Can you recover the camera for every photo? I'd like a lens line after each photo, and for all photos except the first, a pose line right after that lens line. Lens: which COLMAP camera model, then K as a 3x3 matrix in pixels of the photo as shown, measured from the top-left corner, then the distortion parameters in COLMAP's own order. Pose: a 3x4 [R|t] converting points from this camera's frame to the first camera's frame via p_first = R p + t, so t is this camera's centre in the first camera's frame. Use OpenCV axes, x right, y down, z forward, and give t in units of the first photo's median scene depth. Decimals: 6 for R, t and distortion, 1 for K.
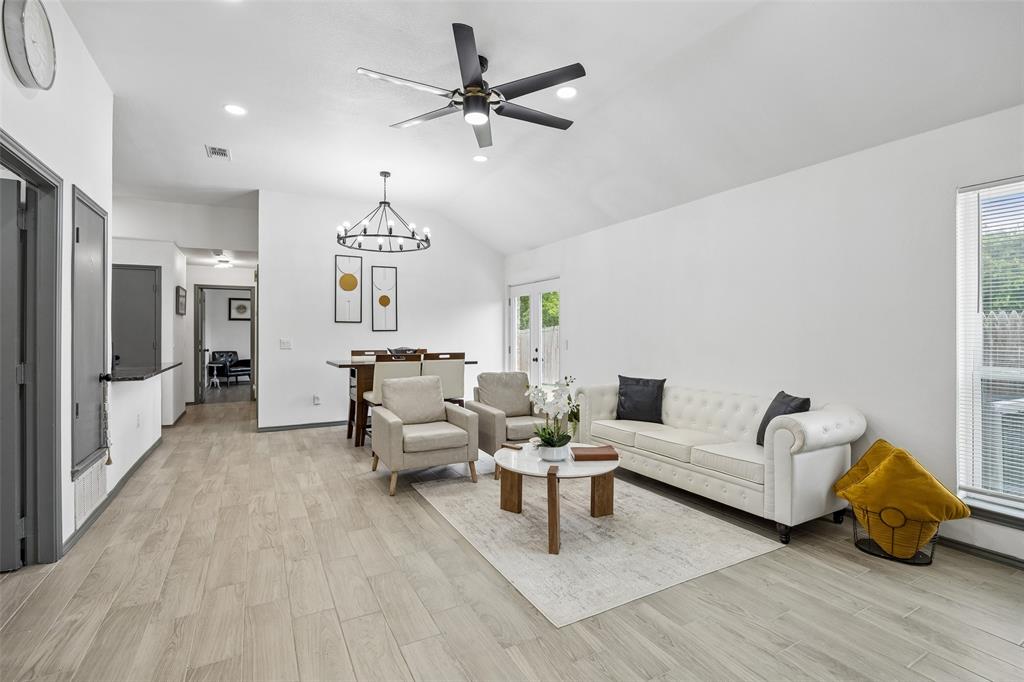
lens RADIAL K [[488.0, 0, 509.0], [0, 488.0, 335.3], [0, 0, 1]] dist [0.001434, 0.000096]
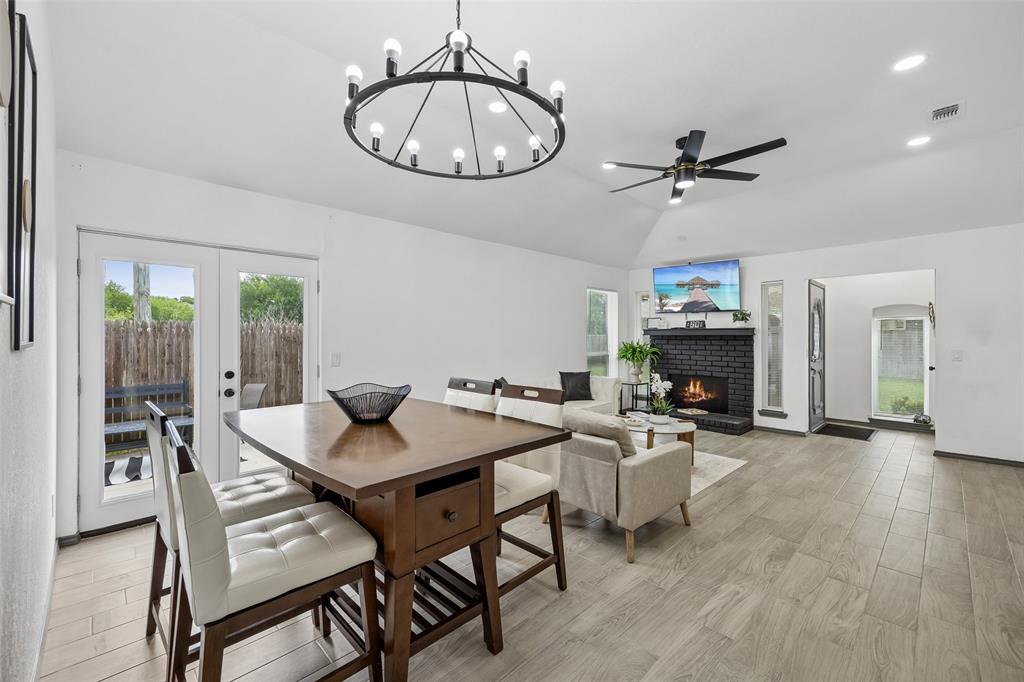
lens RADIAL K [[422.7, 0, 510.7], [0, 422.7, 336.4], [0, 0, 1]] dist [0.002460, -0.000003]
pose [[-0.285188, -0.001406, 0.958471, -0.955455], [0.003493, 0.999991, 0.002506, -0.026005], [-0.958465, 0.004063, -0.285181, 1.636907]]
